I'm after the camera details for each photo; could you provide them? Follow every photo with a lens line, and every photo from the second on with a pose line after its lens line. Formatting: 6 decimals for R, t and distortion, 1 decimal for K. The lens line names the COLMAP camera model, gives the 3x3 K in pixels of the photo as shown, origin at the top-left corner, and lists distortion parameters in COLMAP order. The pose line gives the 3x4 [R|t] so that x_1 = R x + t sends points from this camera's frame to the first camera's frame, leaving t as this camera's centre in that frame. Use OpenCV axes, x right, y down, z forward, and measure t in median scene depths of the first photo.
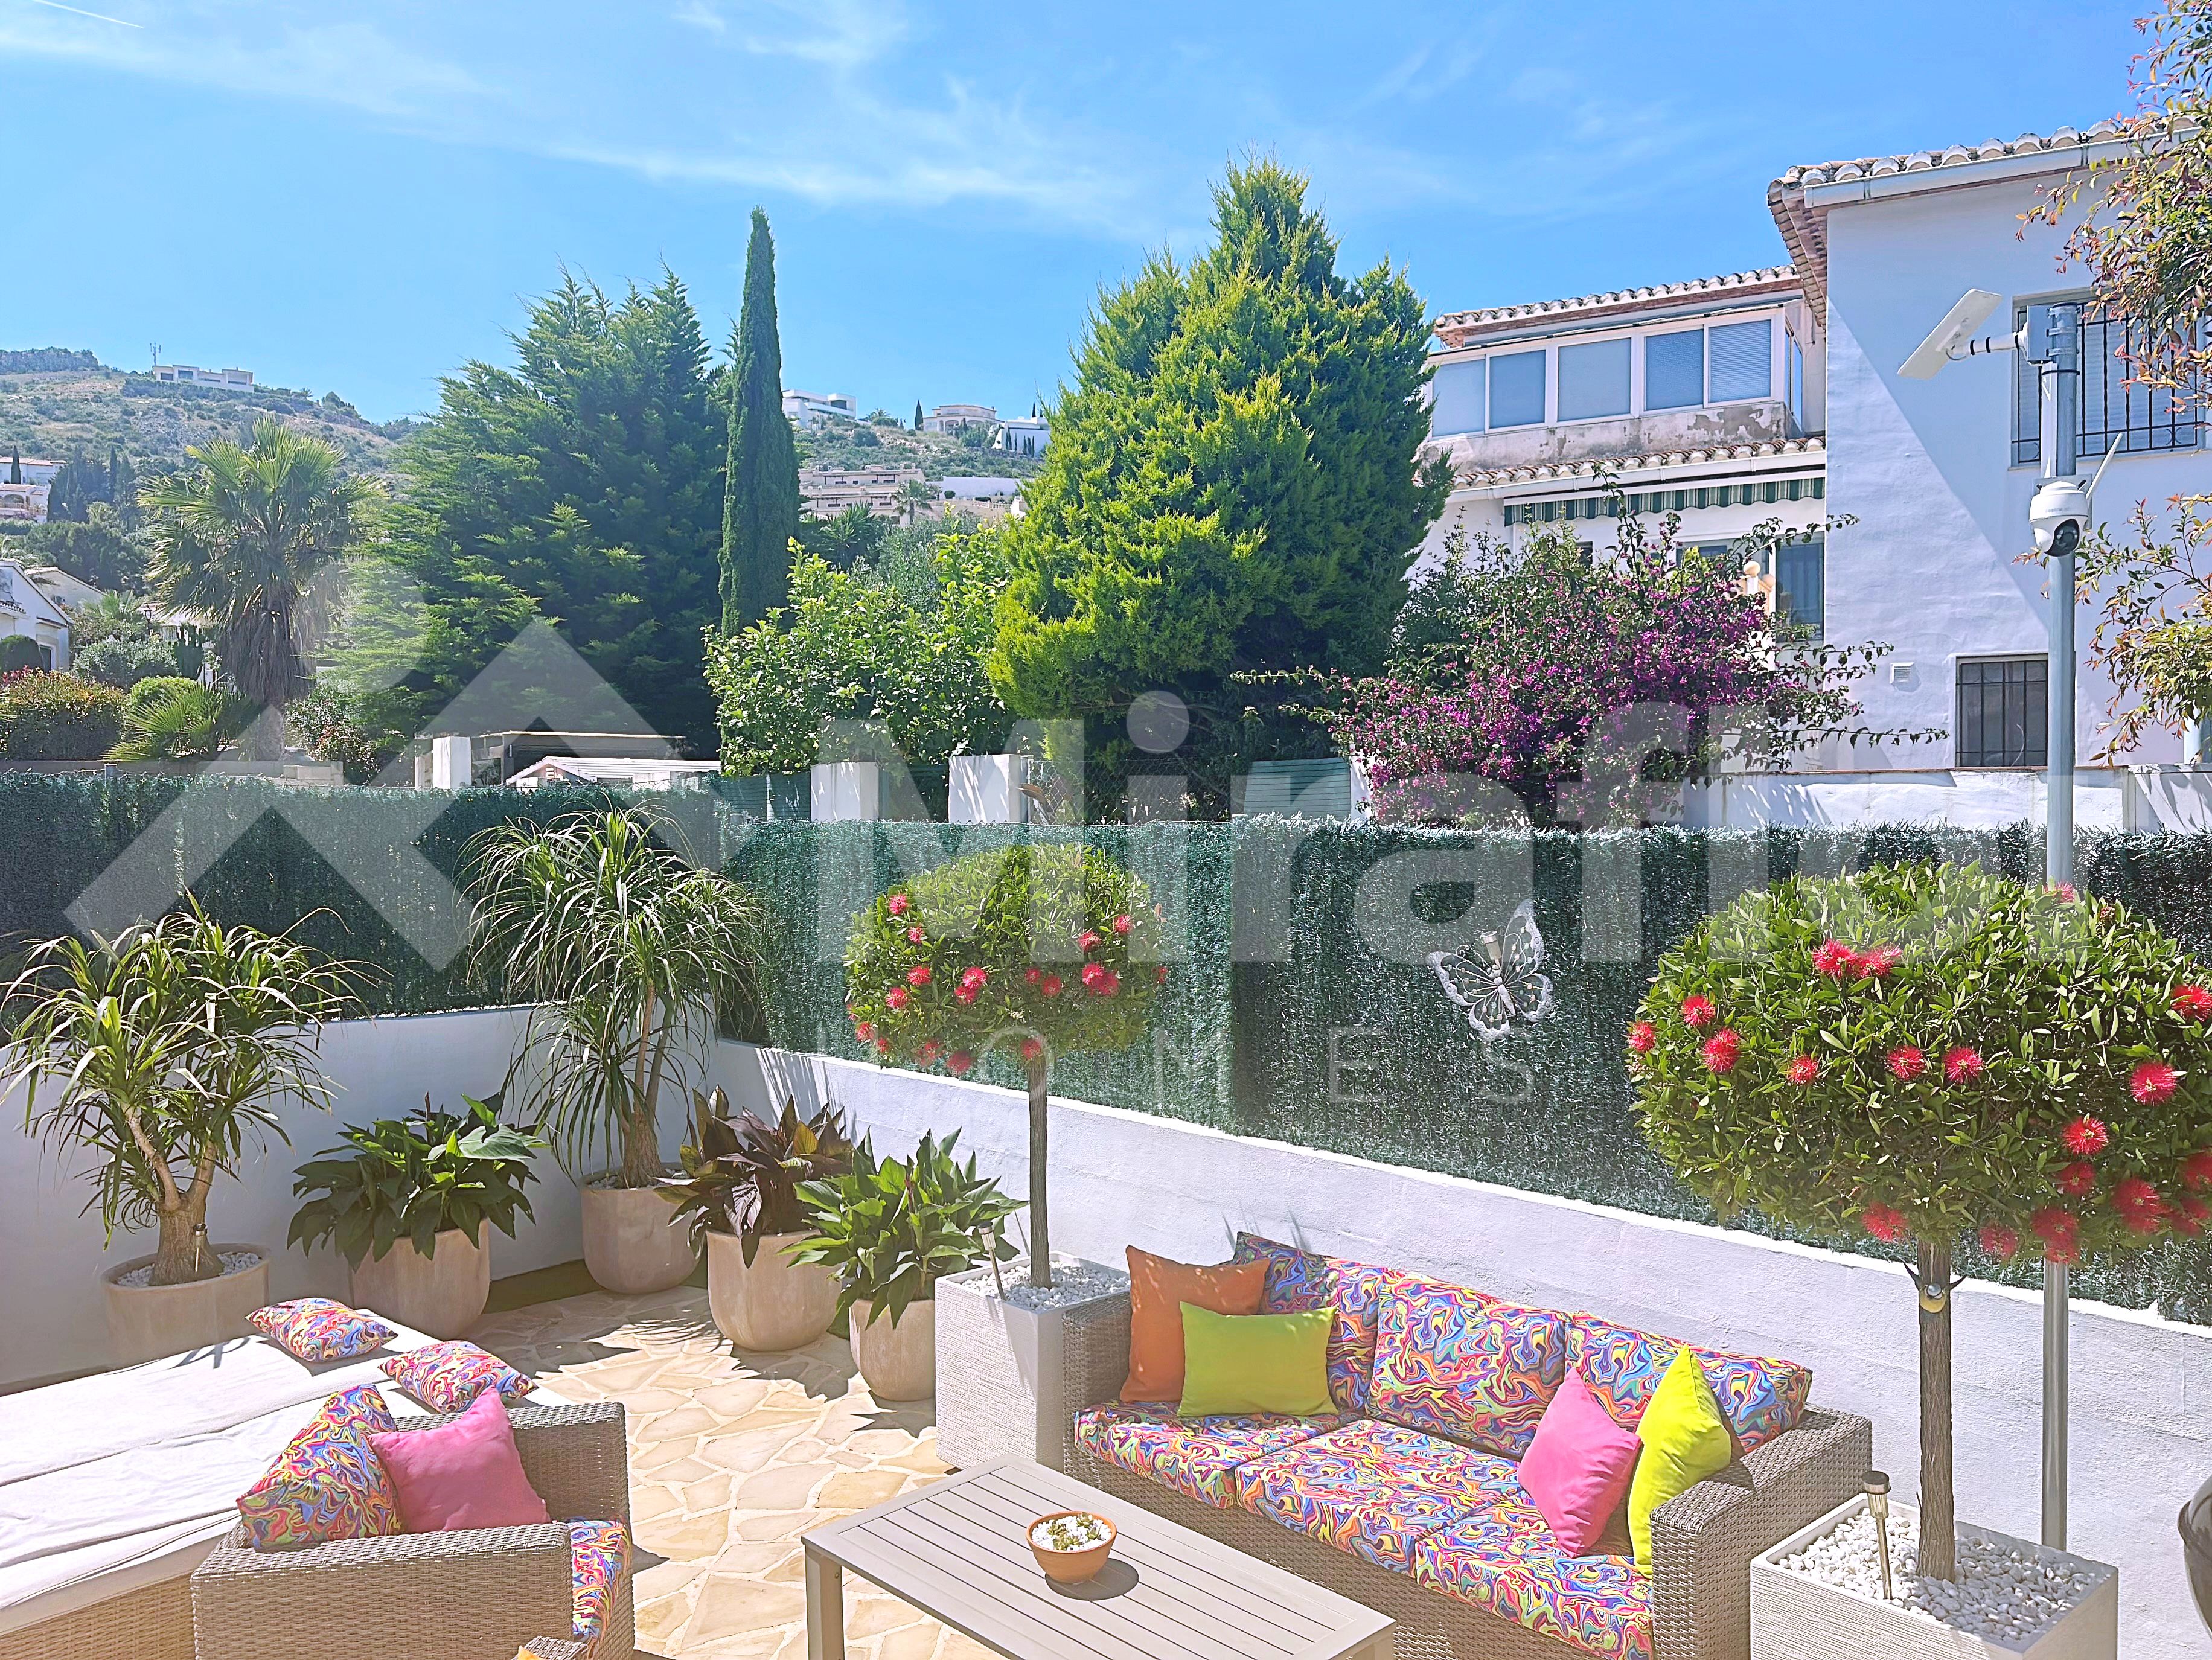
lens RADIAL K [[1664.4, 0, 1096.8], [0, 1664.4, 855.0], [0, 0, 1]] dist [0.159815, -0.282665]
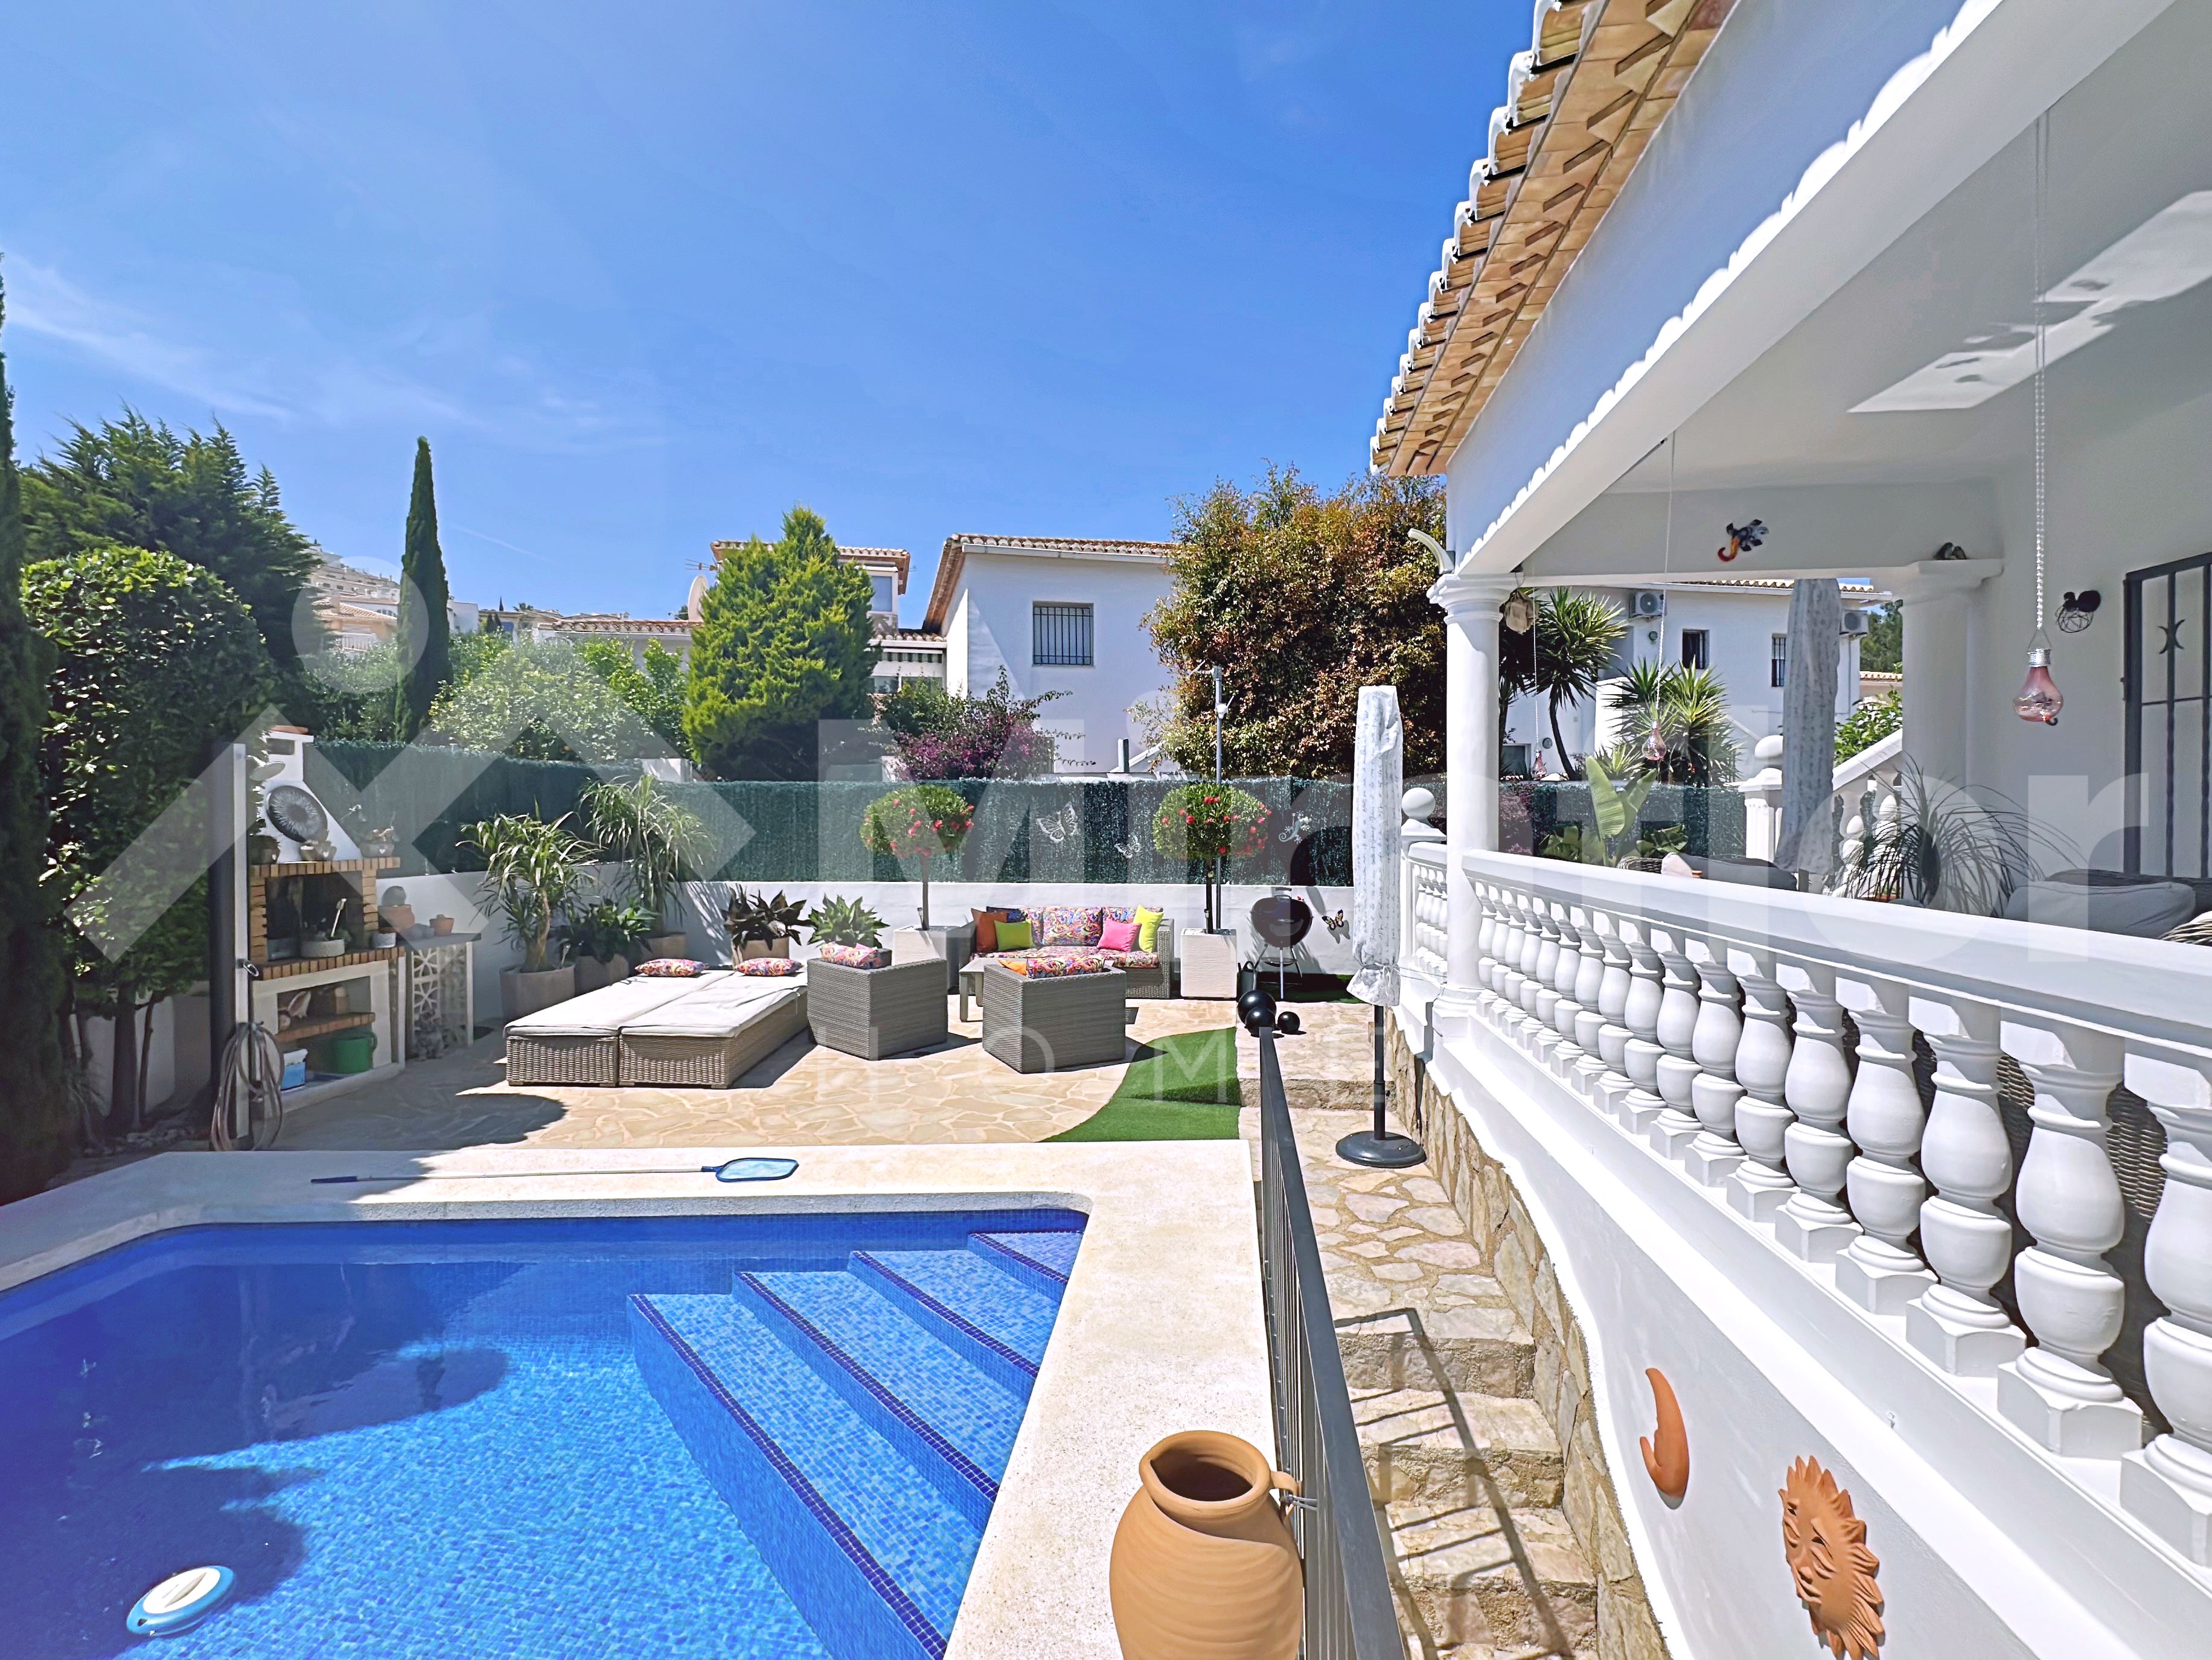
lens RADIAL K [[1029.0, 0, 1099.6], [0, 1029.0, 825.3], [0, 0, 1]] dist [-0.003091, -0.000633]
pose [[0.758189, -0.001985, 0.652032, -0.721979], [0.015084, 0.999781, -0.014497, 0.071268], [-0.651861, 0.020827, 0.758053, -0.441302]]
